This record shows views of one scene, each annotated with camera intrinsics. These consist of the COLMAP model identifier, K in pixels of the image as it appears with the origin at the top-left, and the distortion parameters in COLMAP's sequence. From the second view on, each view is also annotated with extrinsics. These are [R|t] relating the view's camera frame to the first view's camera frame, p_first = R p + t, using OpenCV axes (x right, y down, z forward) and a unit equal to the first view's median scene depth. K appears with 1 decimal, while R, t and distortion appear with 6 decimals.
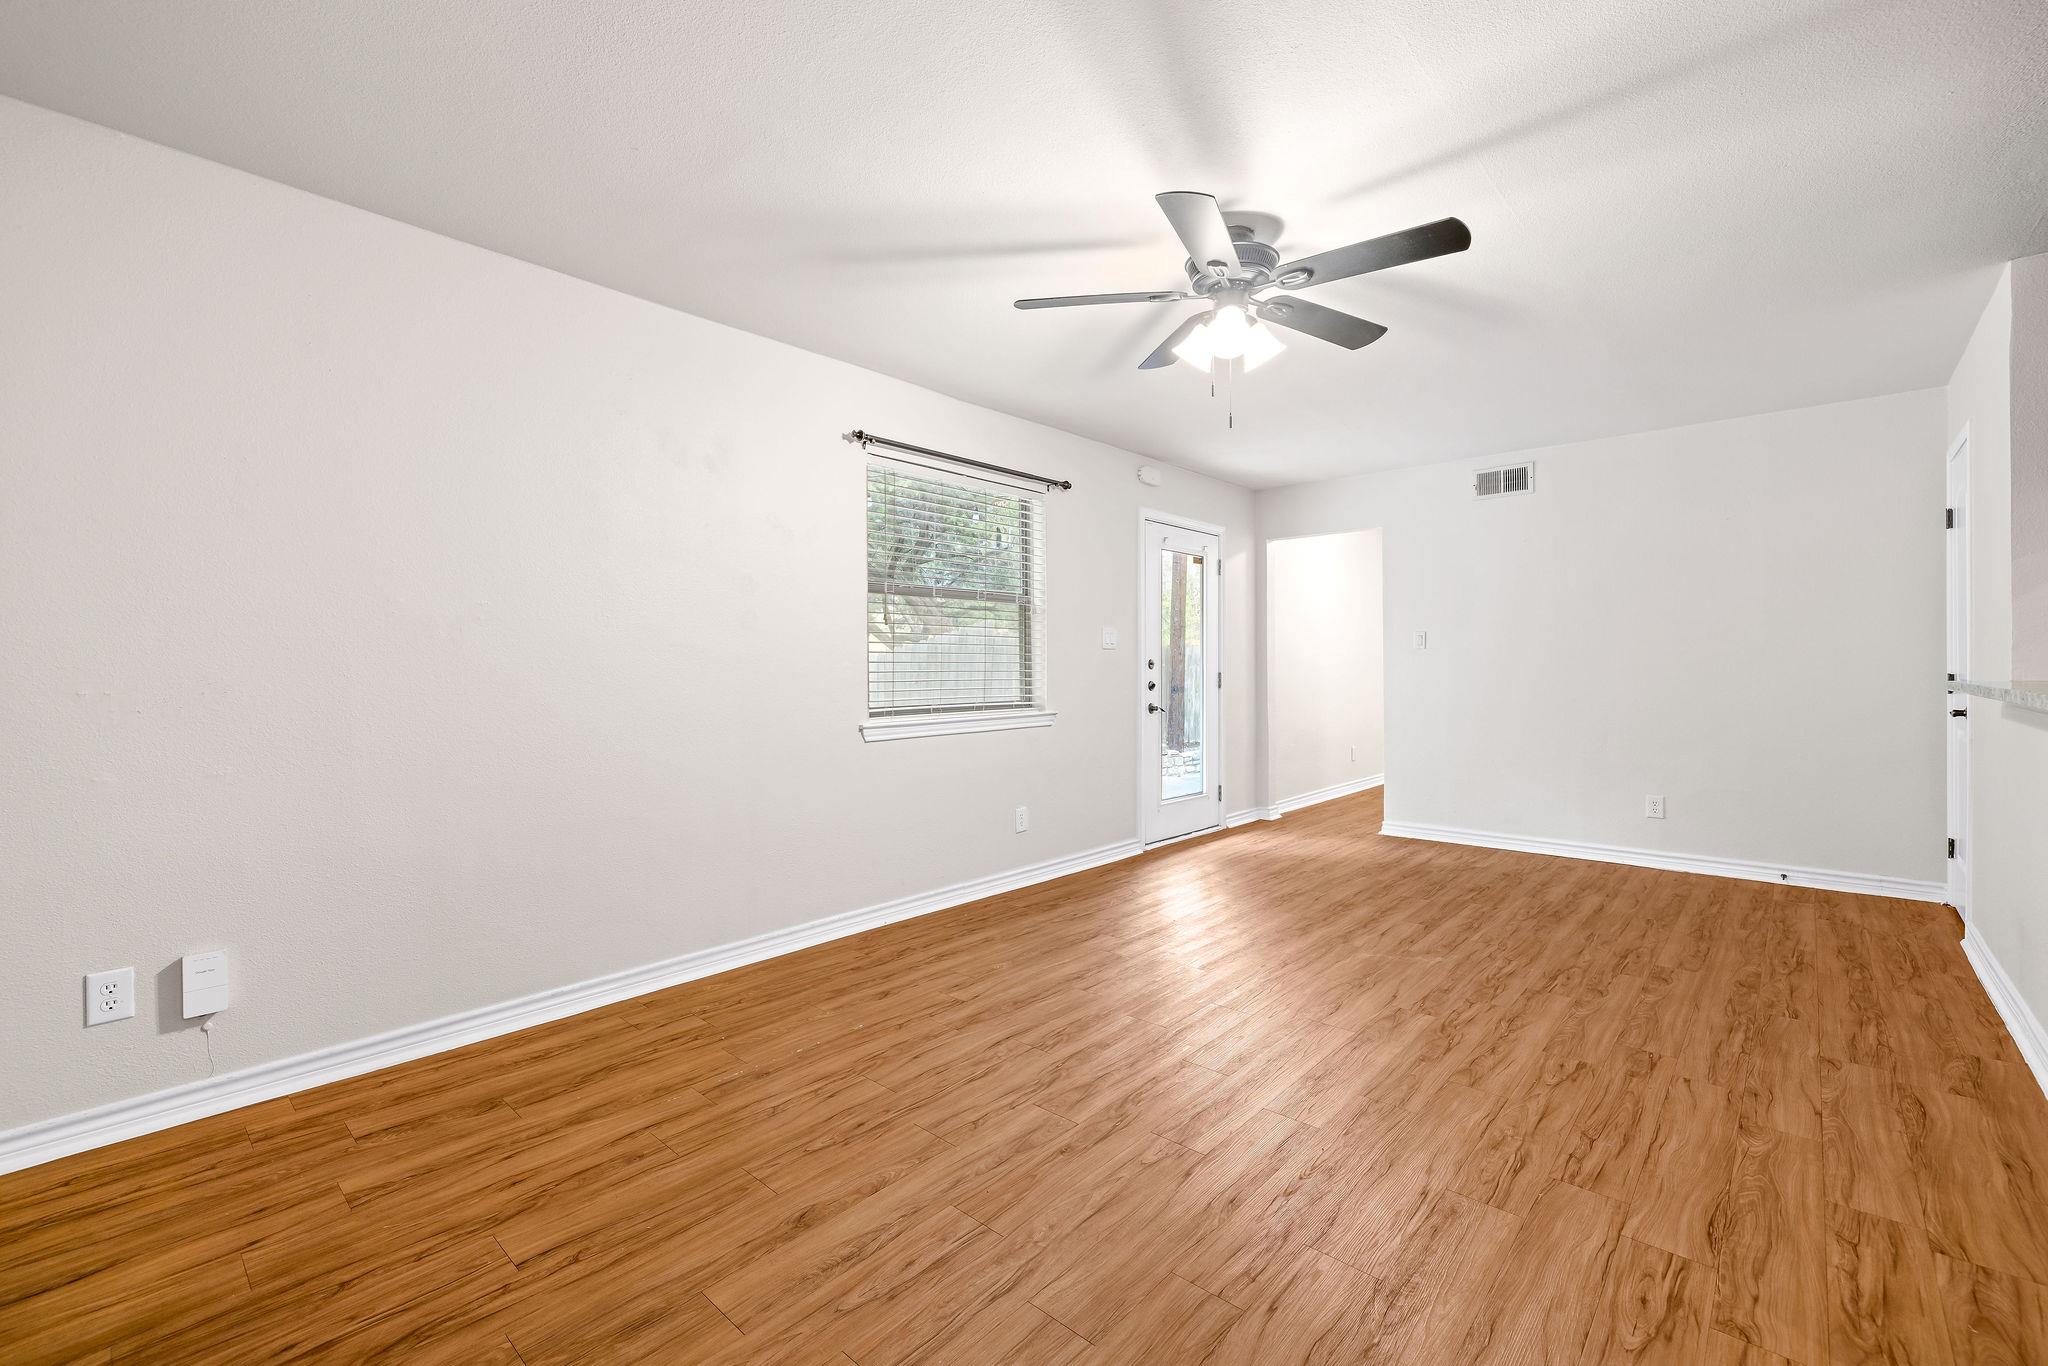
lens RADIAL K [[856.9, 0, 1012.6], [0, 856.9, 686.4], [0, 0, 1]] dist [0.000367, -0.001211]
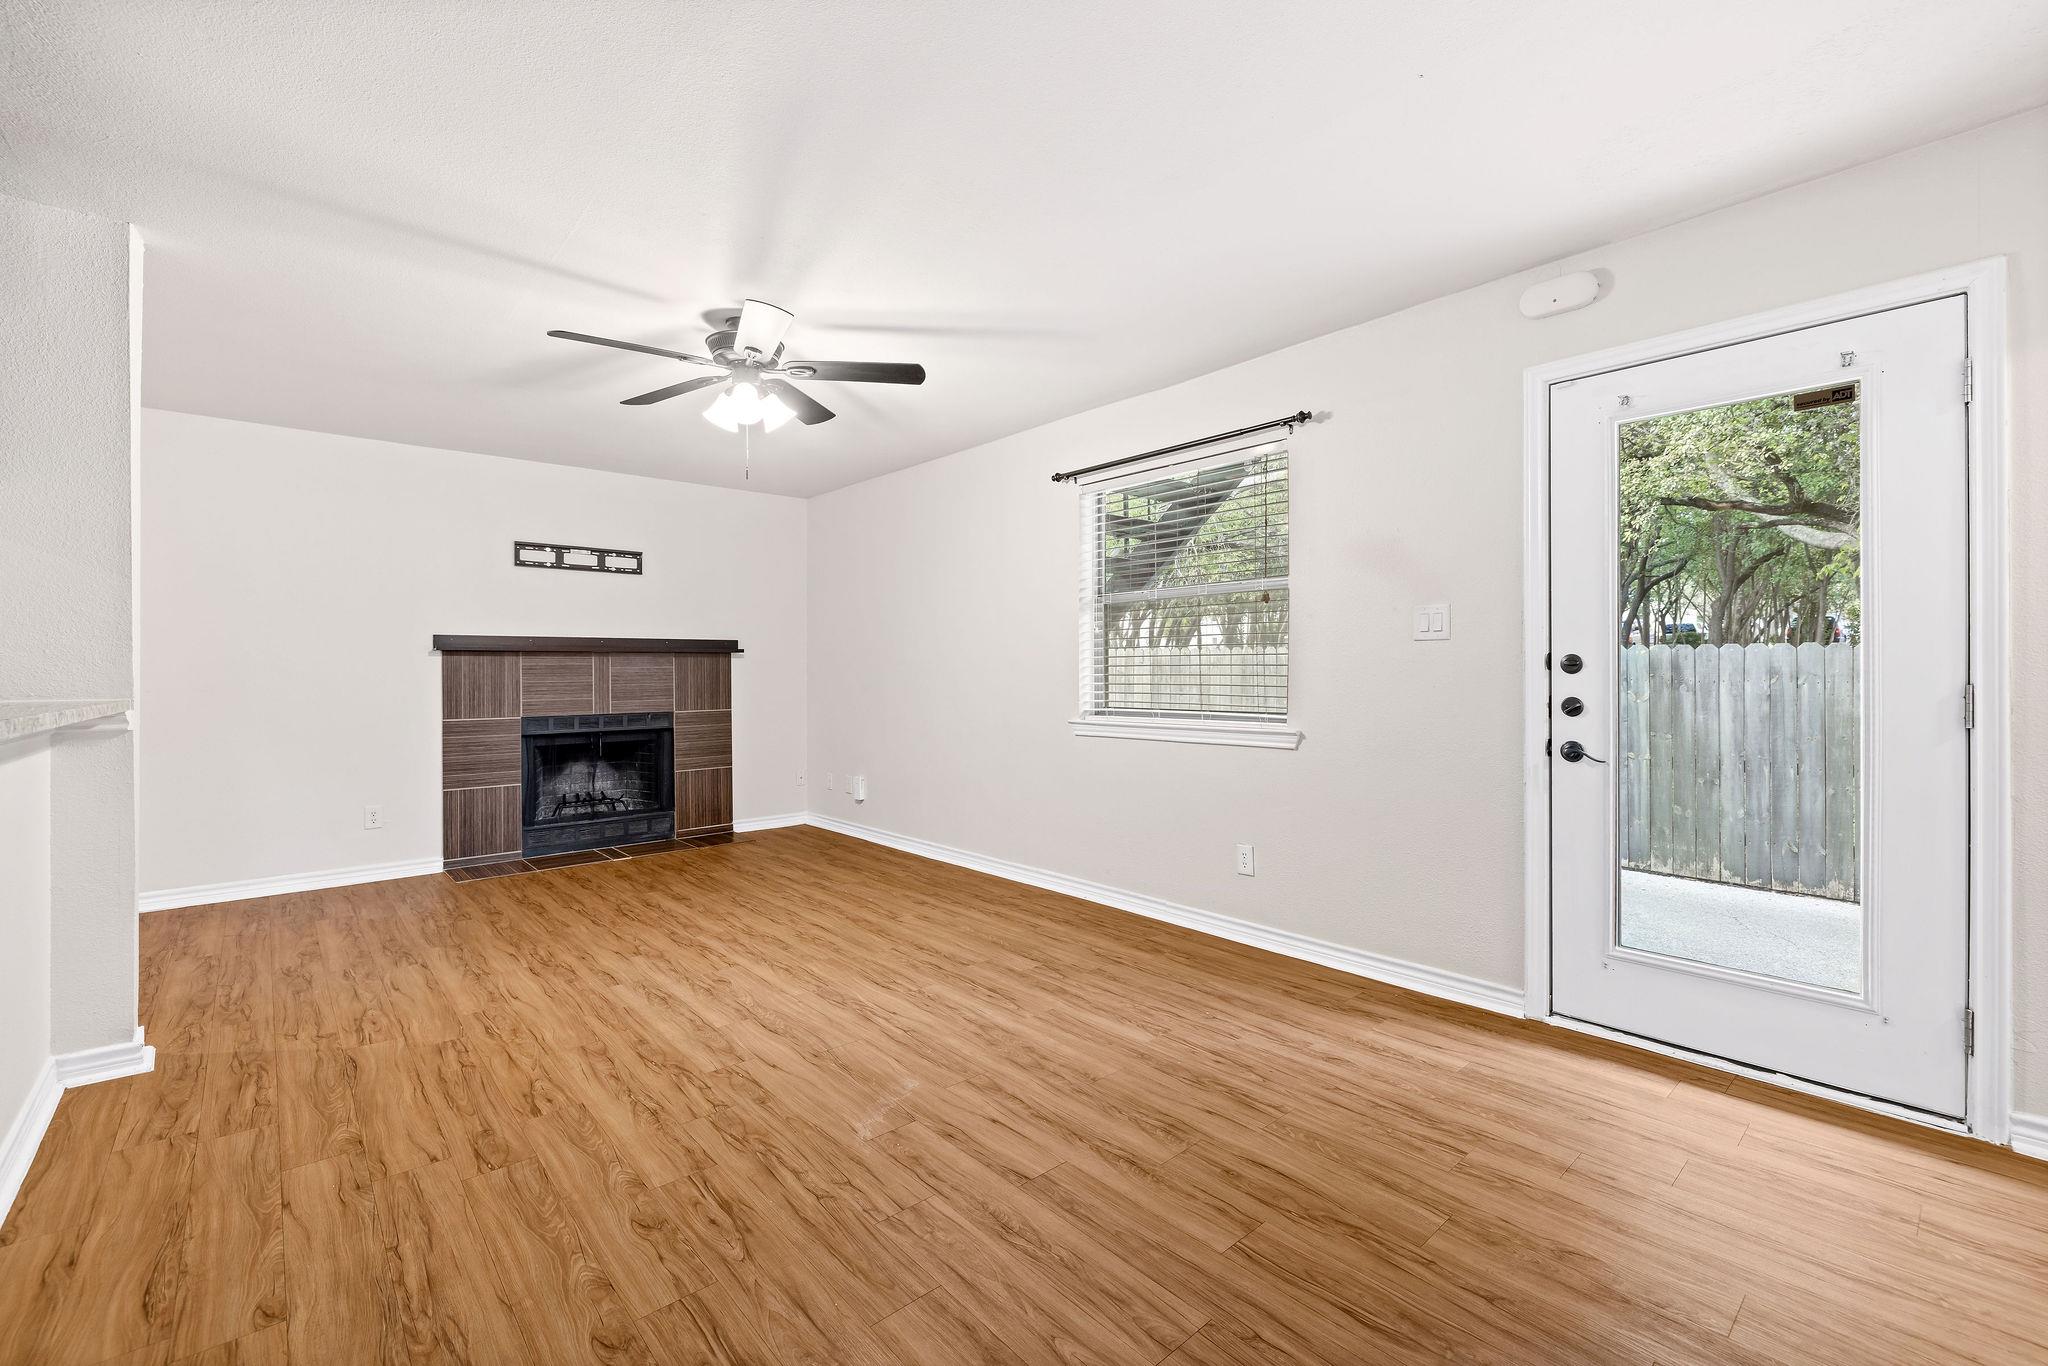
lens RADIAL K [[856.9, 0, 1038.3], [0, 856.9, 685.2], [0, 0, 1]] dist [0.000367, -0.001211]
pose [[-0.086418, 0.020740, -0.996043, 1.389259], [-0.015669, 0.999631, 0.022174, -0.039452], [0.996136, 0.017523, -0.086061, 1.466804]]
